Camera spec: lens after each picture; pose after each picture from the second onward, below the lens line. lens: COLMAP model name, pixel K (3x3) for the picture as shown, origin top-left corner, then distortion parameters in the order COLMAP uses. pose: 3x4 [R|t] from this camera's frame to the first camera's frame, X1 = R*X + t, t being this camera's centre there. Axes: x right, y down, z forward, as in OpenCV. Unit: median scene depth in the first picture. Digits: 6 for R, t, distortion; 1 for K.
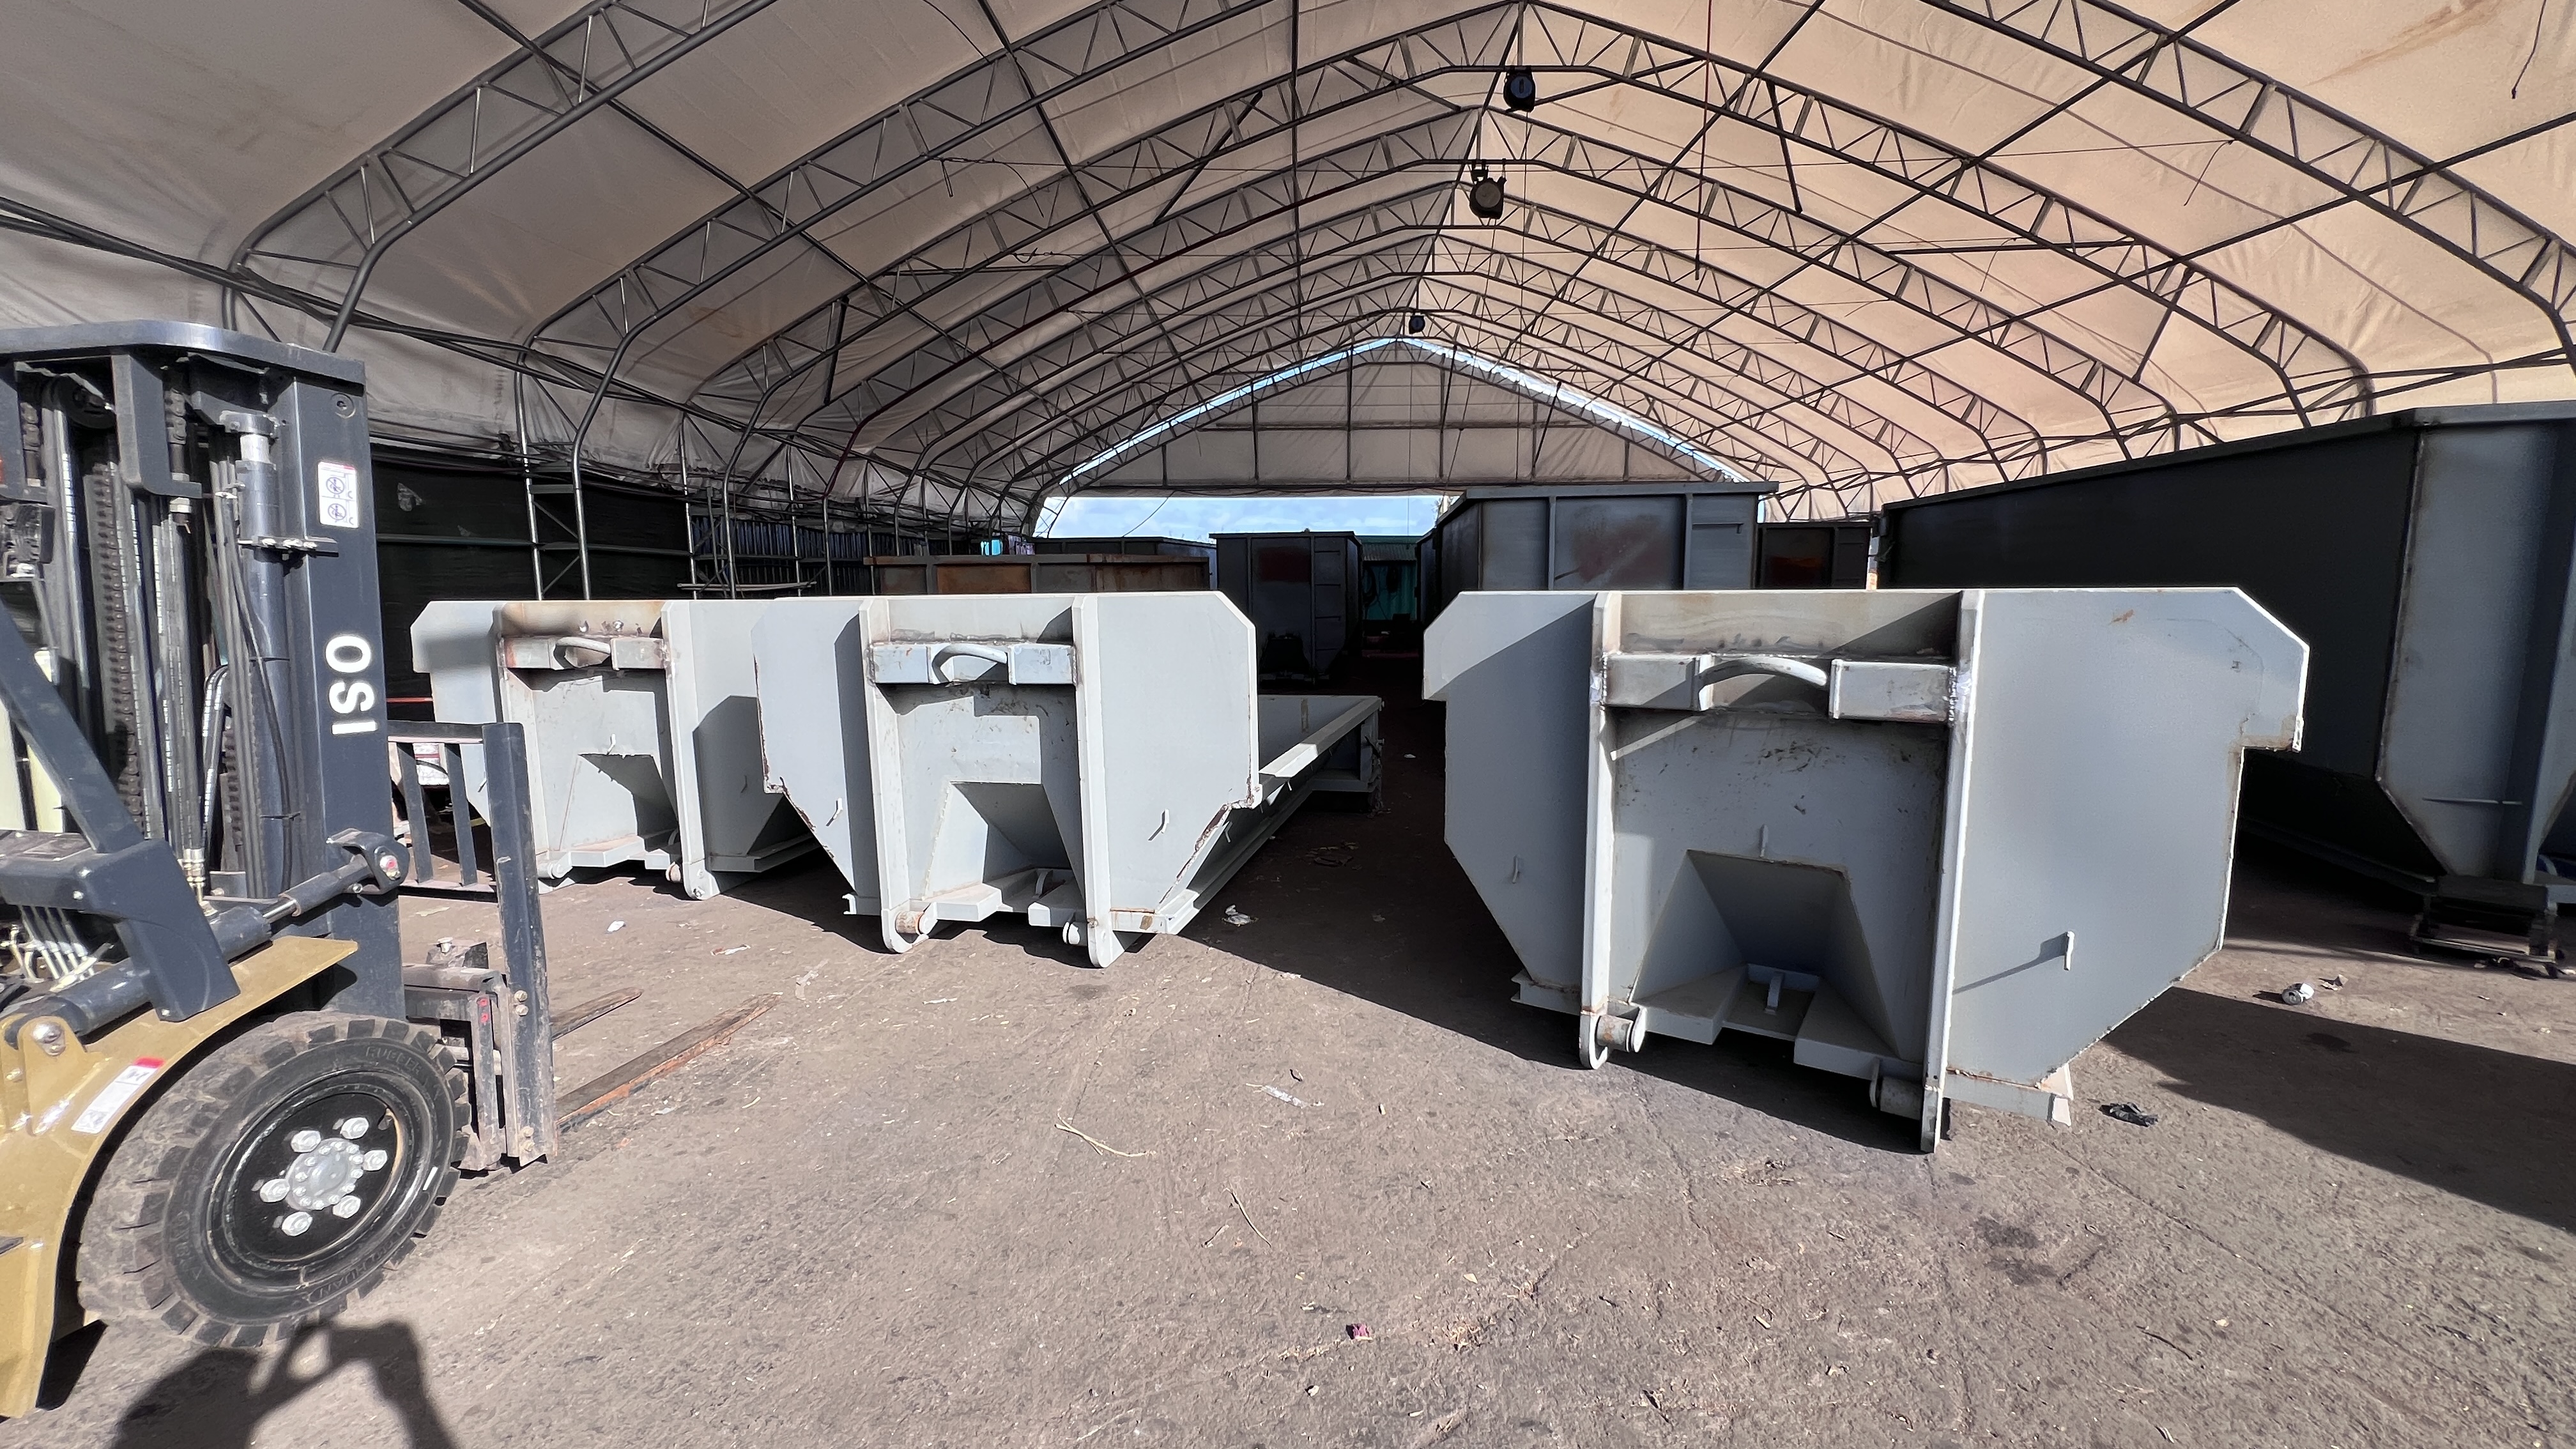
lens RADIAL K [[1031.0, 0, 1288.0], [0, 1031.0, 724.5], [0, 0, 1]] dist [0.001822, -0.002583]
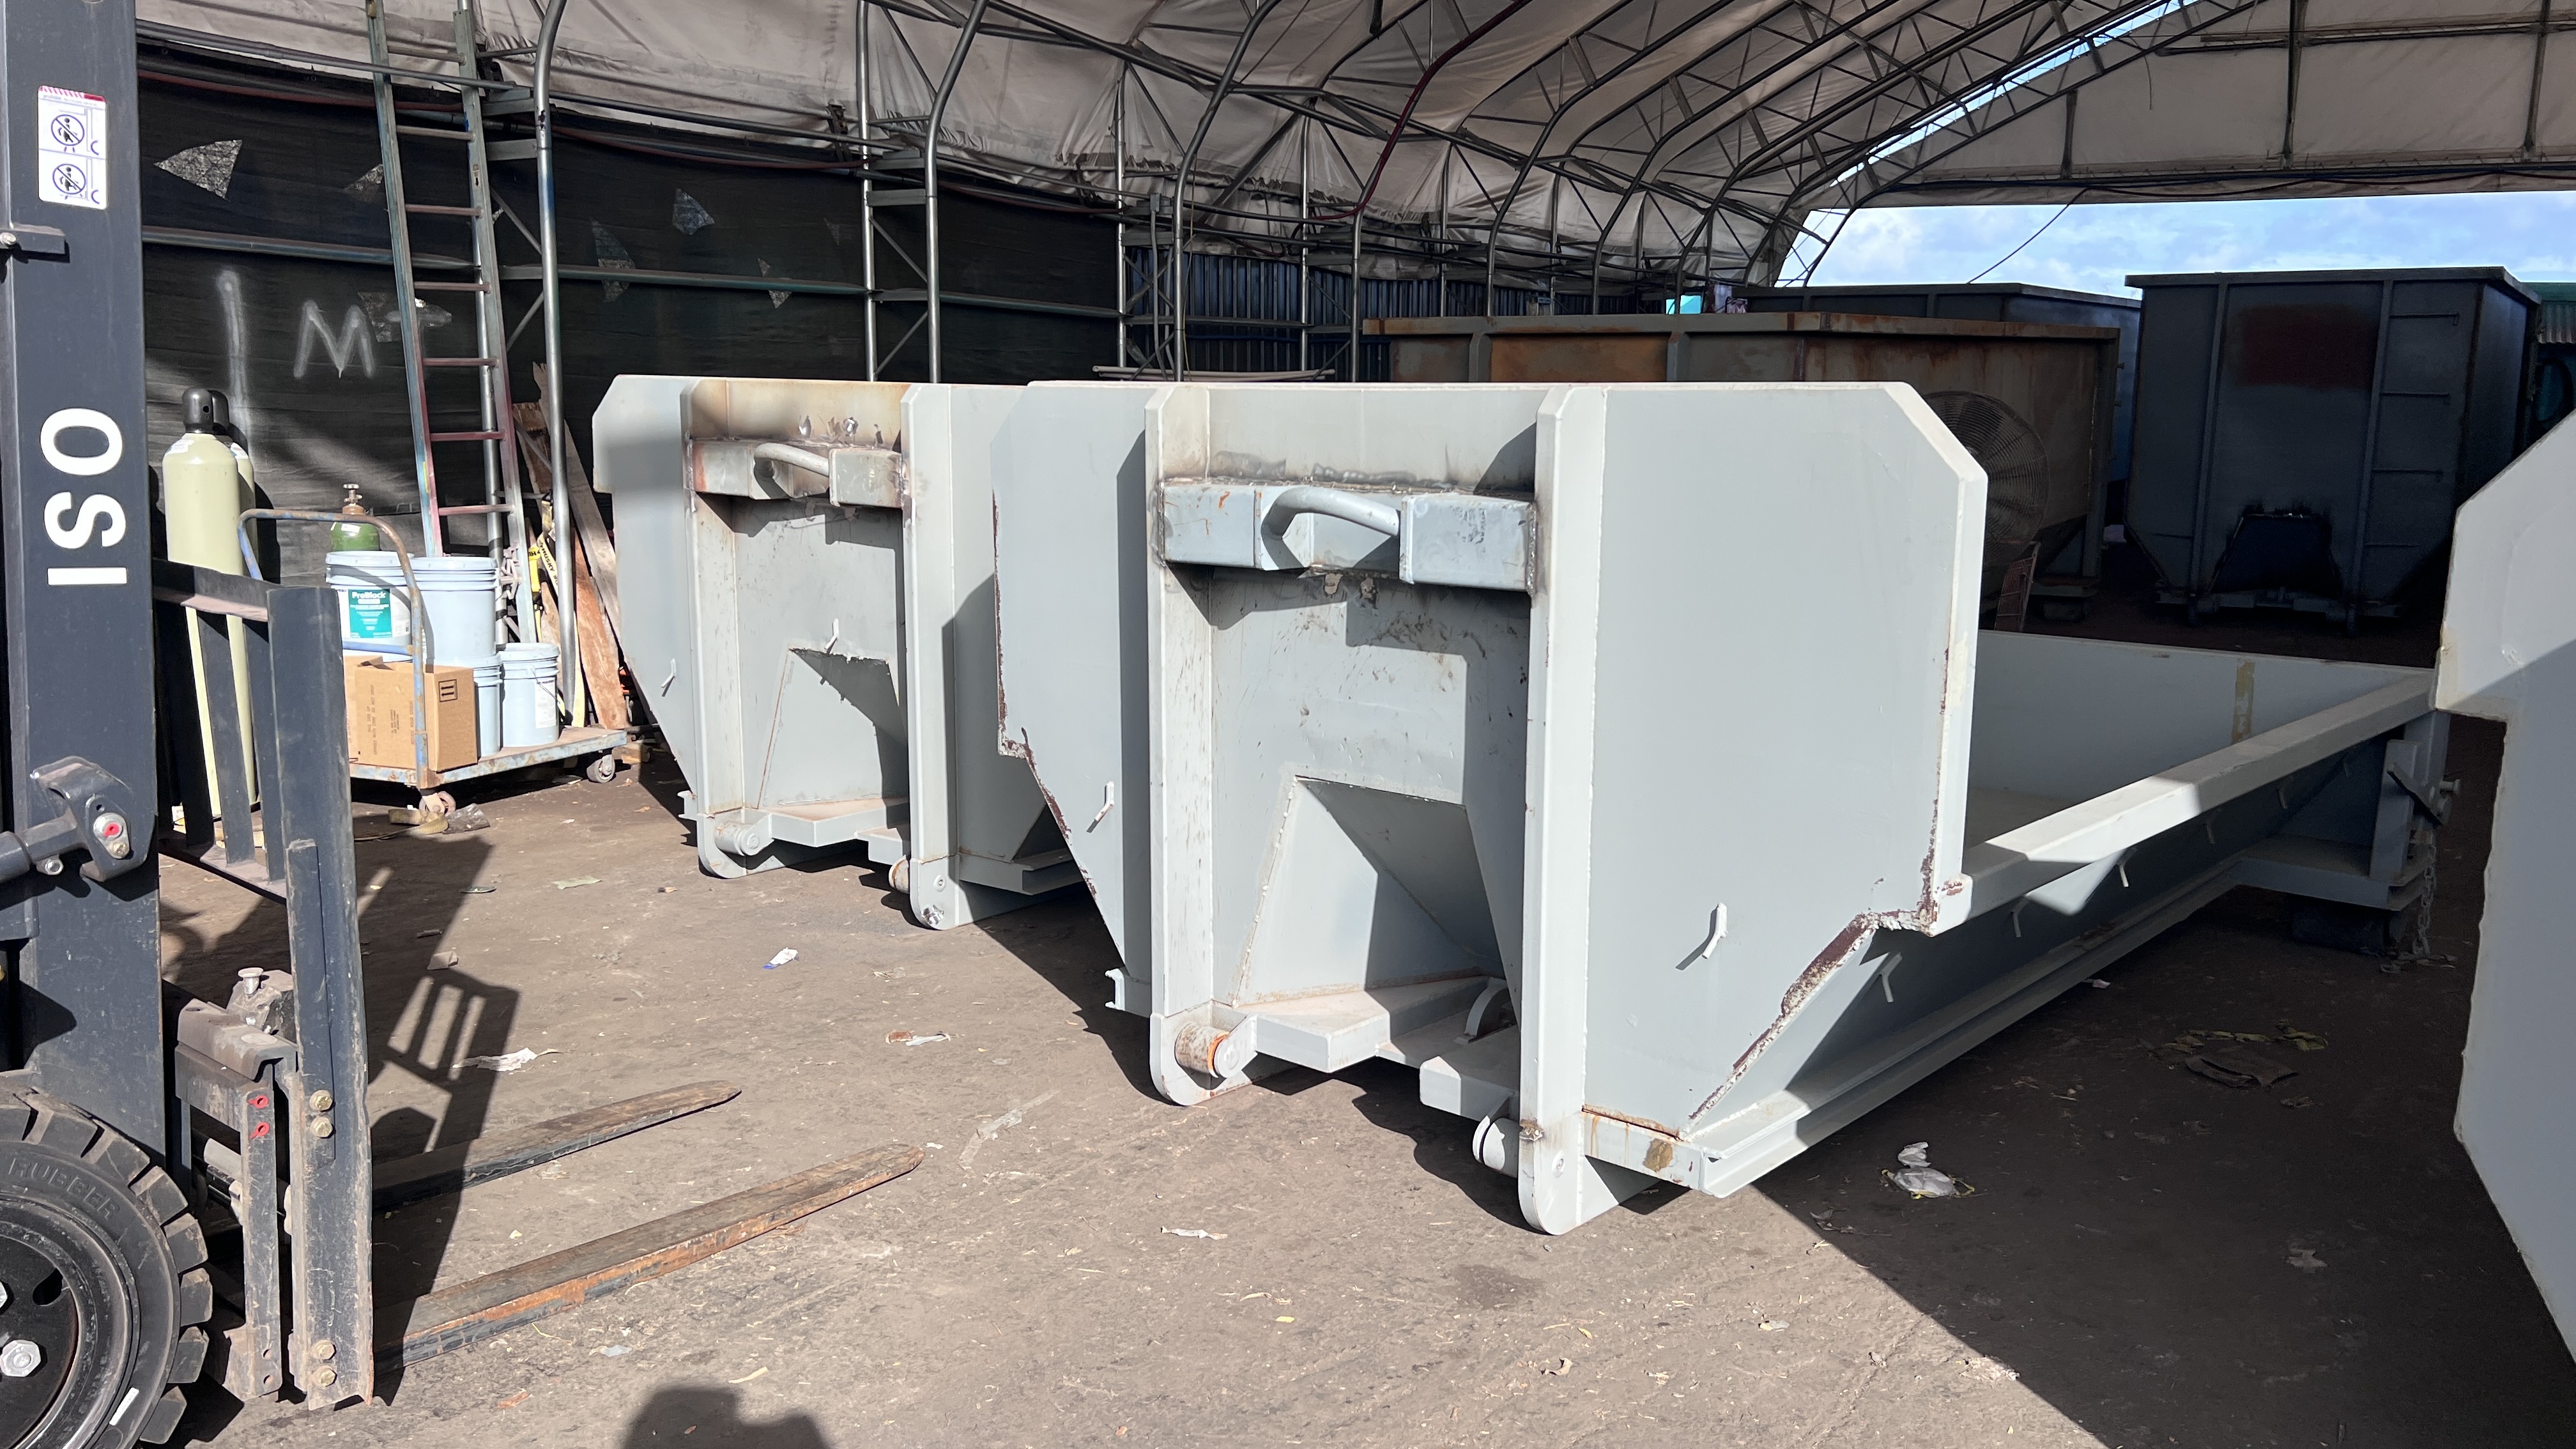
lens RADIAL K [[1940.0, 0, 1288.0], [0, 1940.0, 724.5], [0, 0, 1]] dist [0.073456, -0.085209]
pose [[0.876306, 0.105528, -0.470054, 0.080718], [-0.088825, 0.994378, 0.057646, -0.017789], [0.473495, -0.008763, 0.880753, 0.182694]]
